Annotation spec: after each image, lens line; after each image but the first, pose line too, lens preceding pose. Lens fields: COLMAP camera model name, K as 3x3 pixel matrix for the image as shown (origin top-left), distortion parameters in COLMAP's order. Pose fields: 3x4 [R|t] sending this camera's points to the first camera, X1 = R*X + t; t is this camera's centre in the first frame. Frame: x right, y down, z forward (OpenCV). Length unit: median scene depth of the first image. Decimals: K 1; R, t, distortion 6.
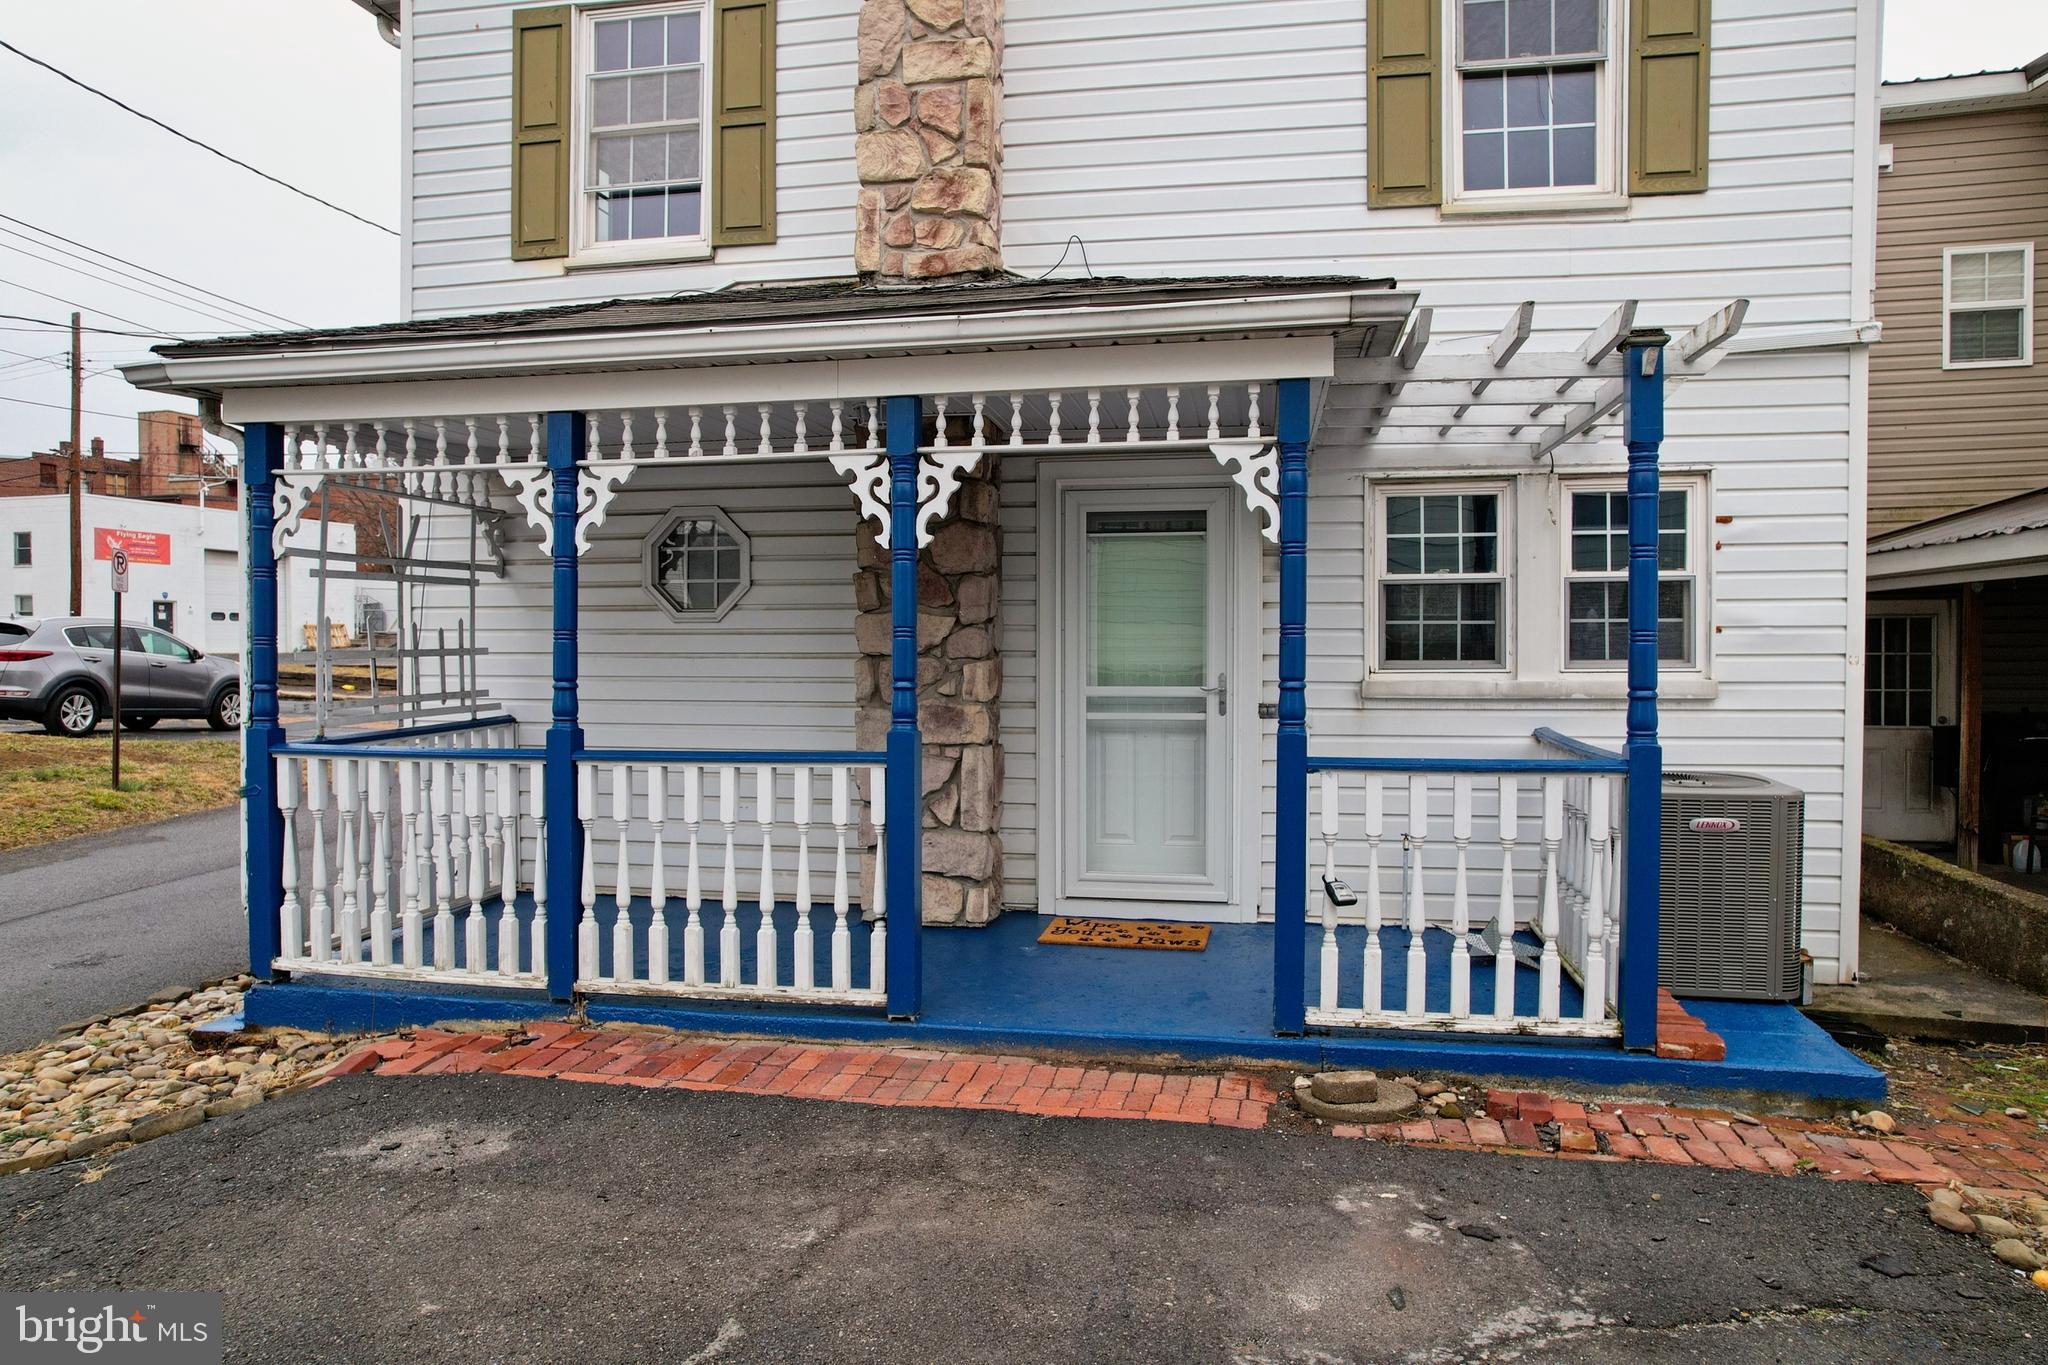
lens RADIAL K [[1311.5, 0, 1028.7], [0, 1311.5, 684.9], [0, 0, 1]] dist [-0.071391, 0.057773]
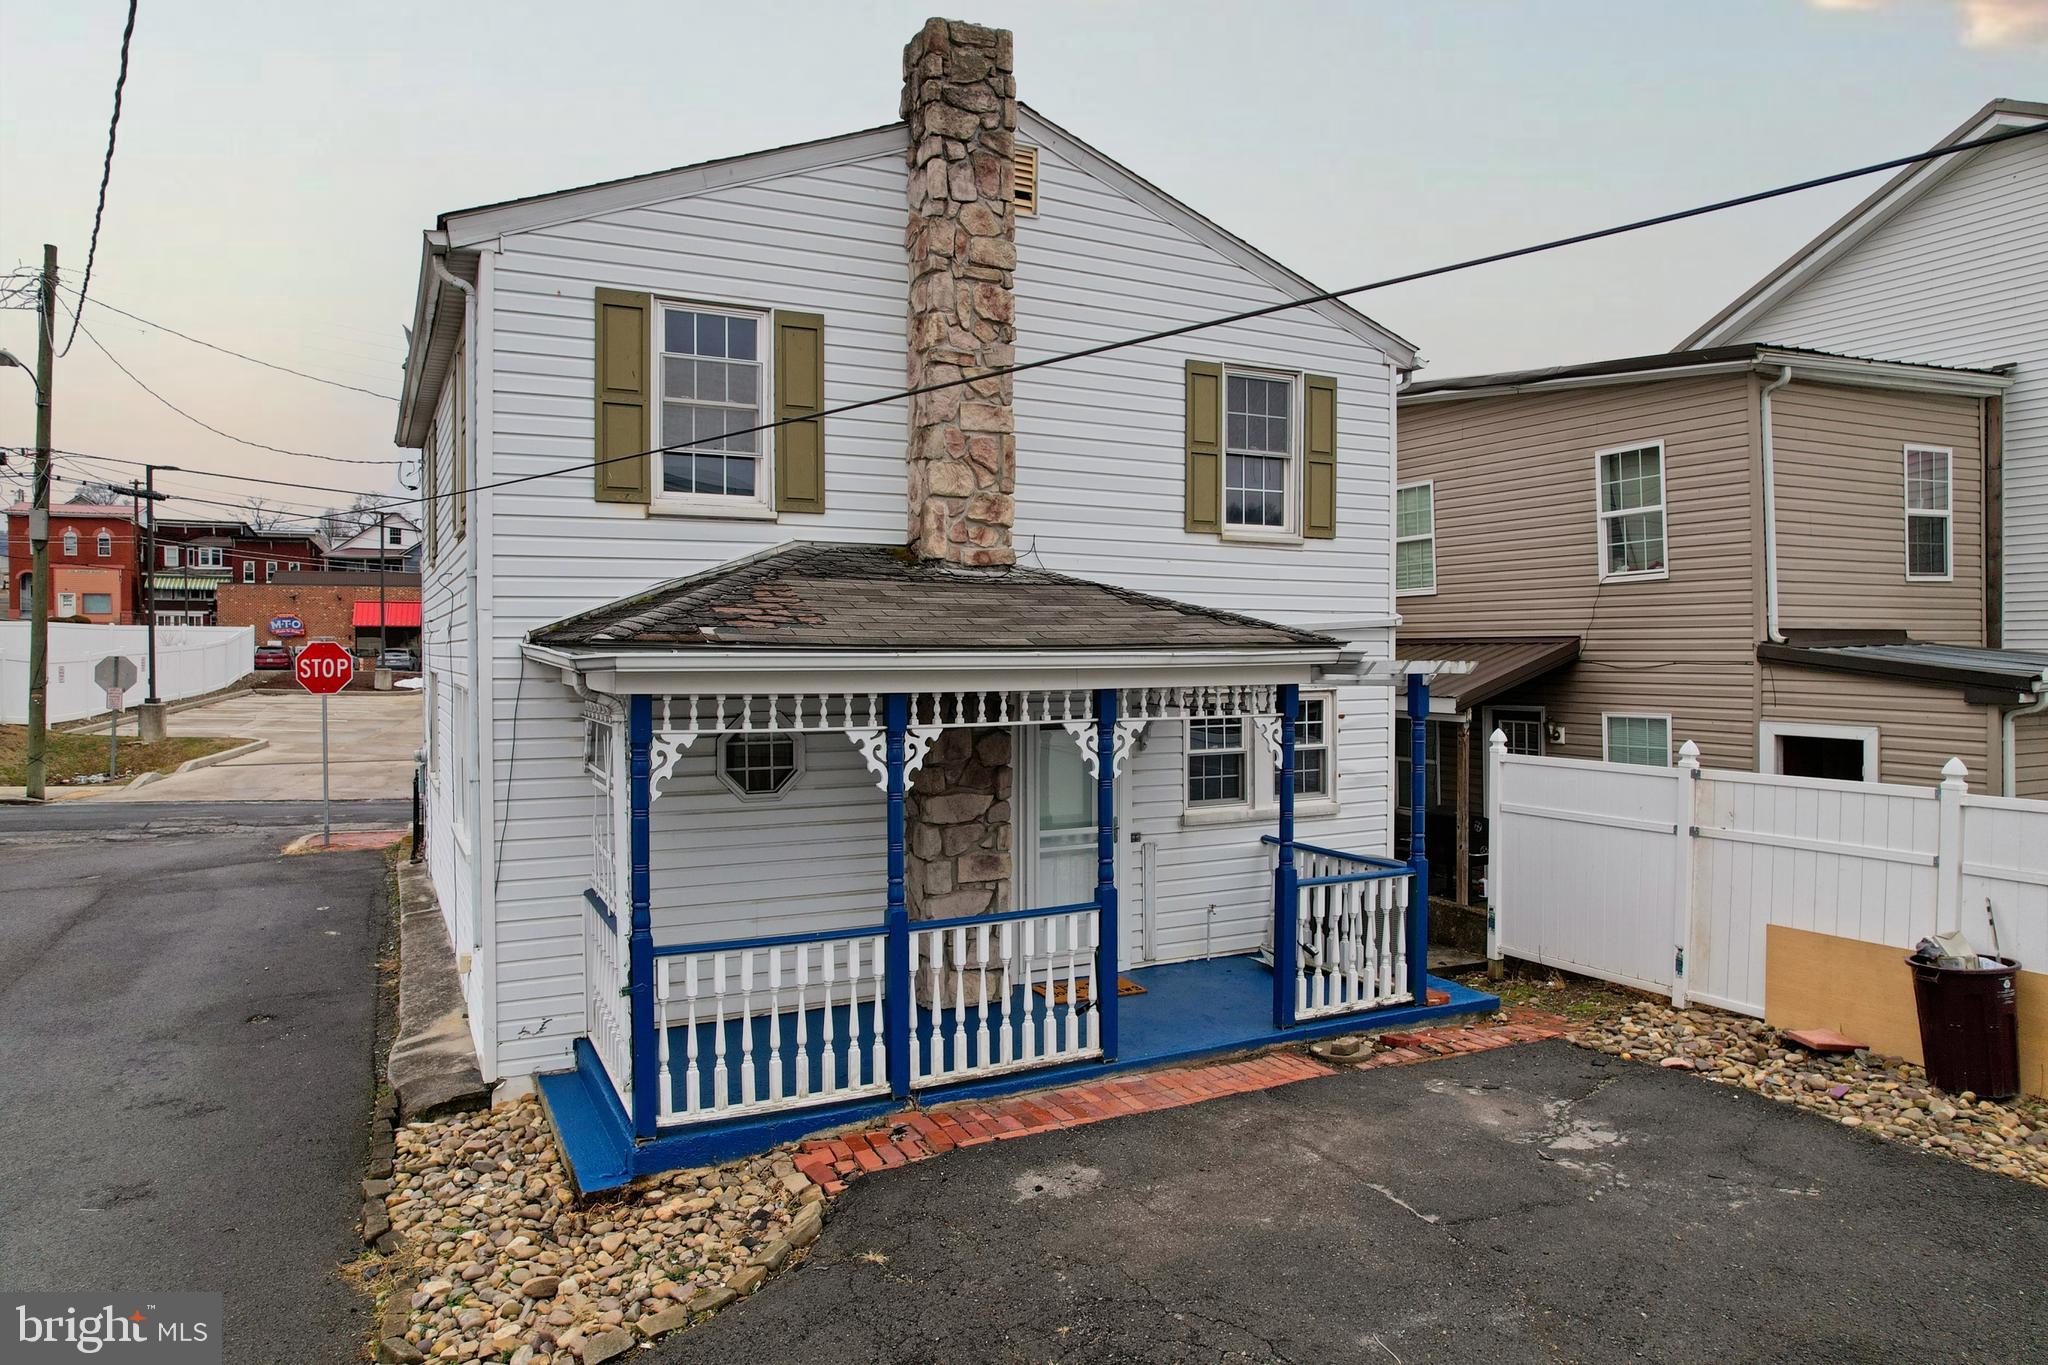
lens RADIAL K [[1311.5, 0, 1032.2], [0, 1311.5, 679.6], [0, 0, 1]] dist [-0.071391, 0.057773]
pose [[0.784316, -0.014131, 0.620201, -1.081486], [0.017493, 0.999847, 0.000659, -0.210488], [-0.620115, 0.010333, 0.784443, -0.223491]]
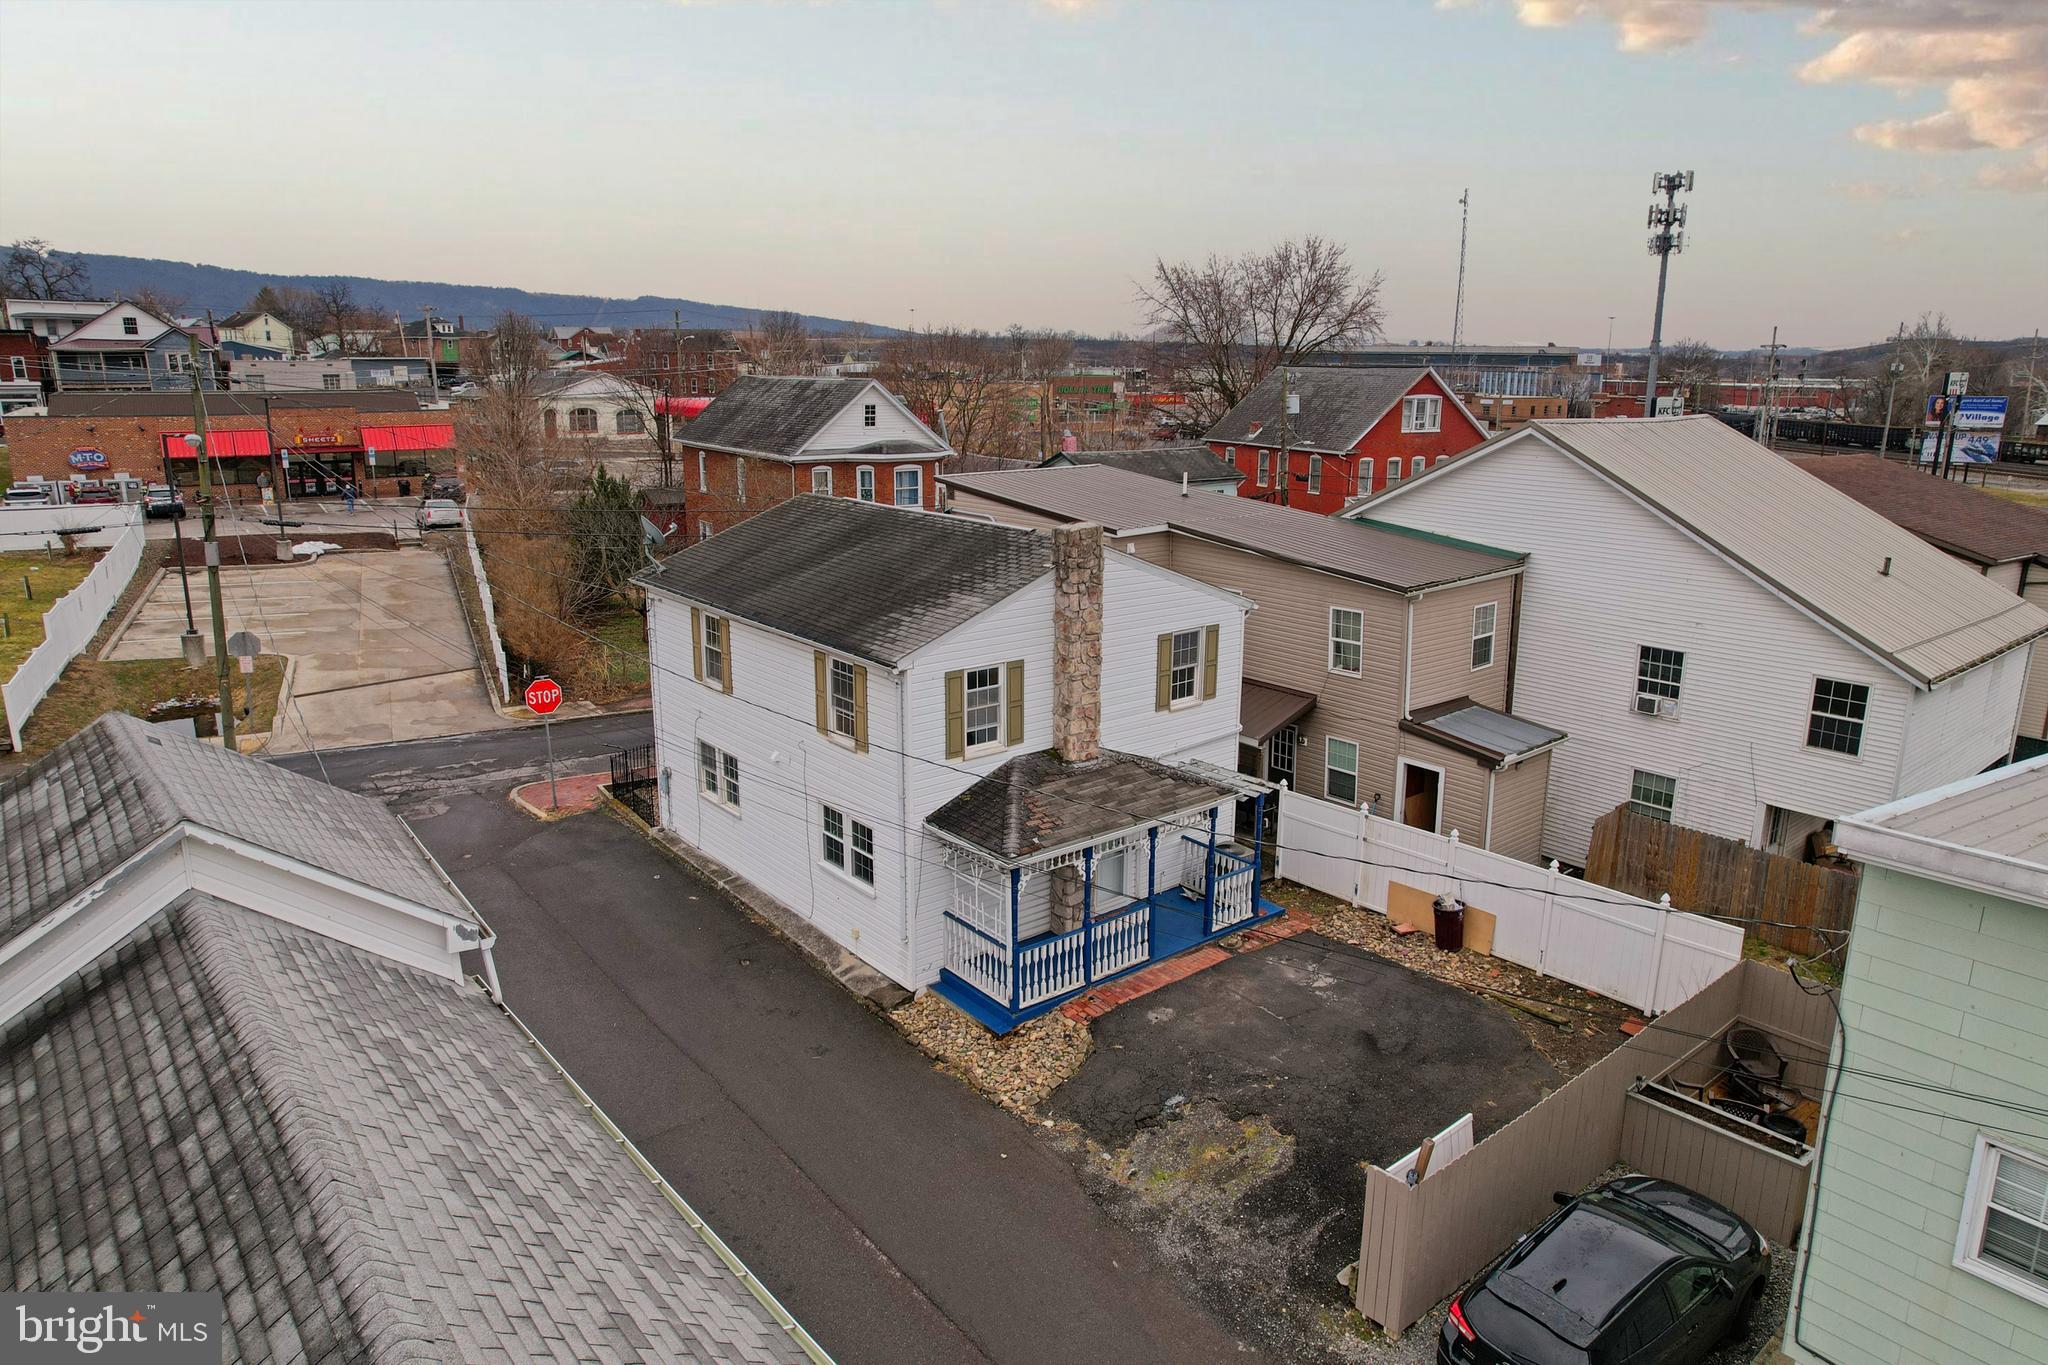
lens RADIAL K [[1310.3, 0, 1036.7], [0, 1310.3, 678.9], [0, 0, 1]] dist [-0.043285, 0.004740]
pose [[0.630810, -0.180044, 0.754761, -3.134049], [0.014898, 0.975339, 0.220210, -1.471611], [-0.775795, -0.127666, 0.617935, -1.160336]]
